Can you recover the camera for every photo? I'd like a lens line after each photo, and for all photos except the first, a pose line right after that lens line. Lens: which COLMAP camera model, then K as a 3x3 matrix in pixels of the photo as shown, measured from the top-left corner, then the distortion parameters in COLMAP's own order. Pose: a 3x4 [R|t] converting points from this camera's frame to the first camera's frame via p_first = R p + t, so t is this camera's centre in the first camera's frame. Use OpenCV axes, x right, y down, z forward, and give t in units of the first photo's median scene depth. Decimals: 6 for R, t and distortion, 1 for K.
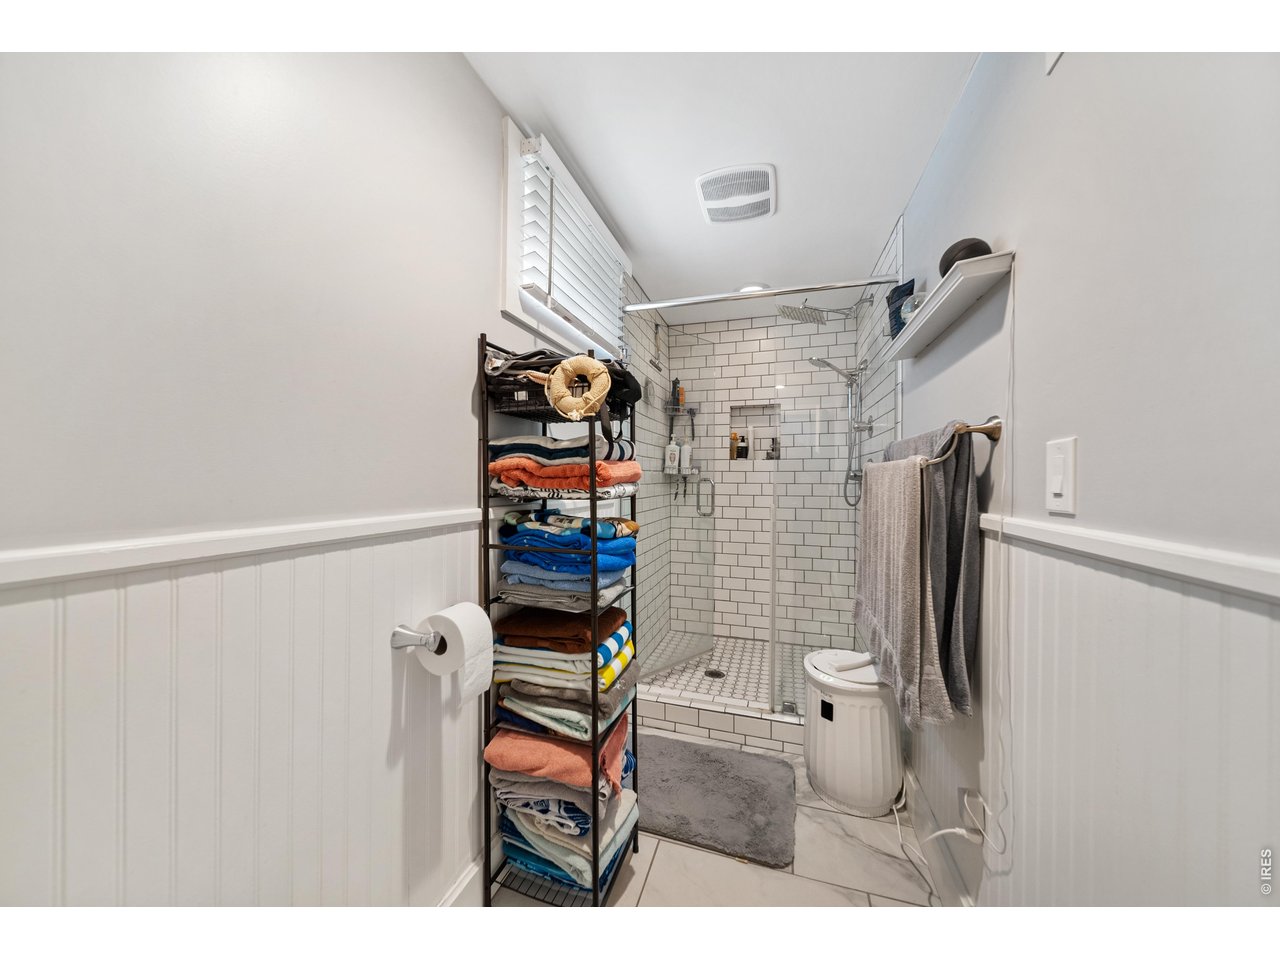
lens RADIAL K [[455.4, 0, 632.2], [0, 455.4, 461.3], [0, 0, 1]] dist [-0.001230, -0.000391]
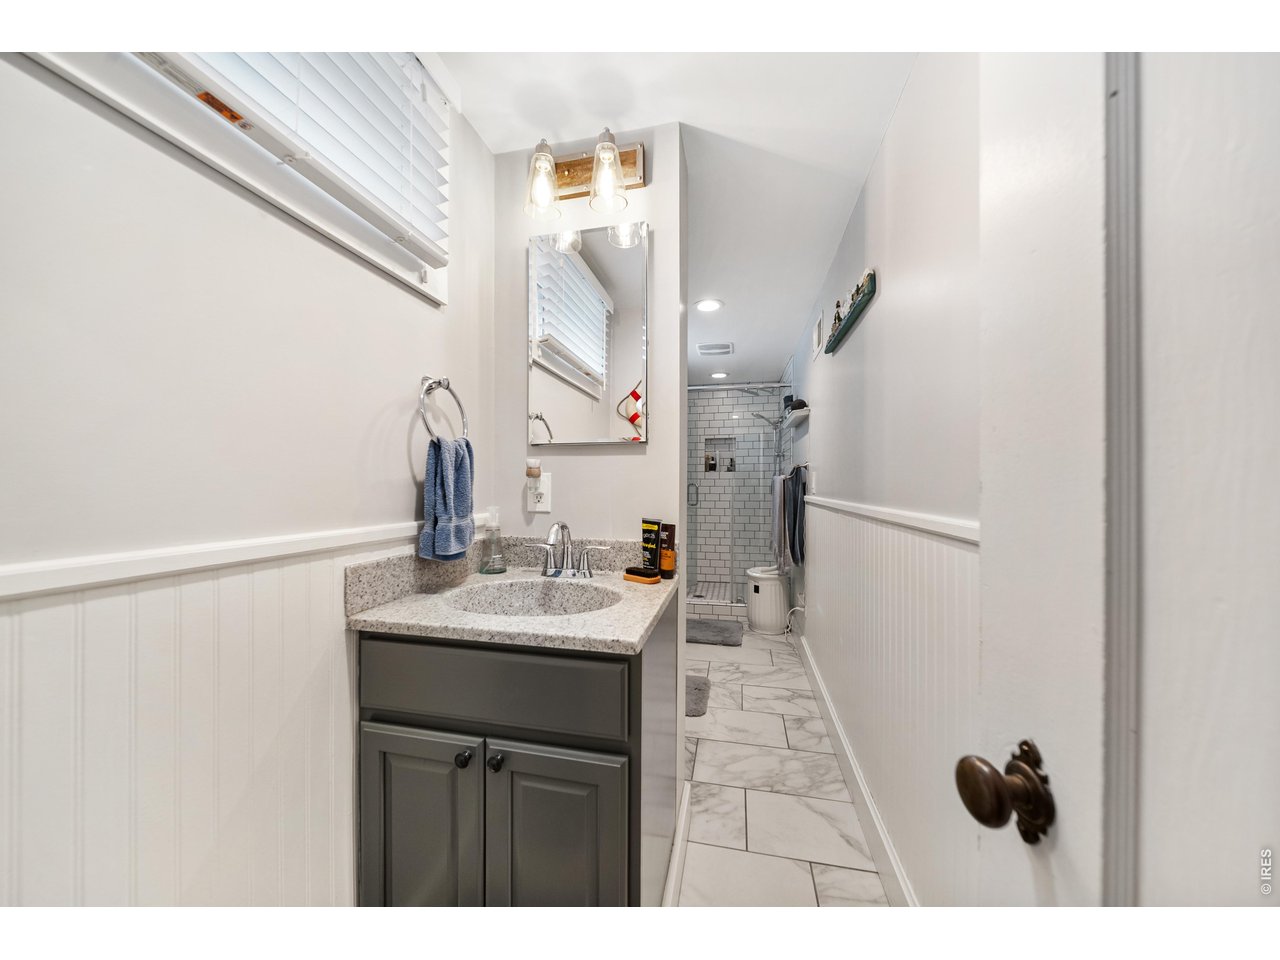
lens RADIAL K [[455.4, 0, 638.6], [0, 455.4, 483.7], [0, 0, 1]] dist [-0.001230, -0.000391]
pose [[0.994539, -0.014863, 0.103302, -0.190538], [0.010846, 0.999167, 0.039341, -0.028418], [-0.103800, -0.038006, 0.993872, -0.591087]]
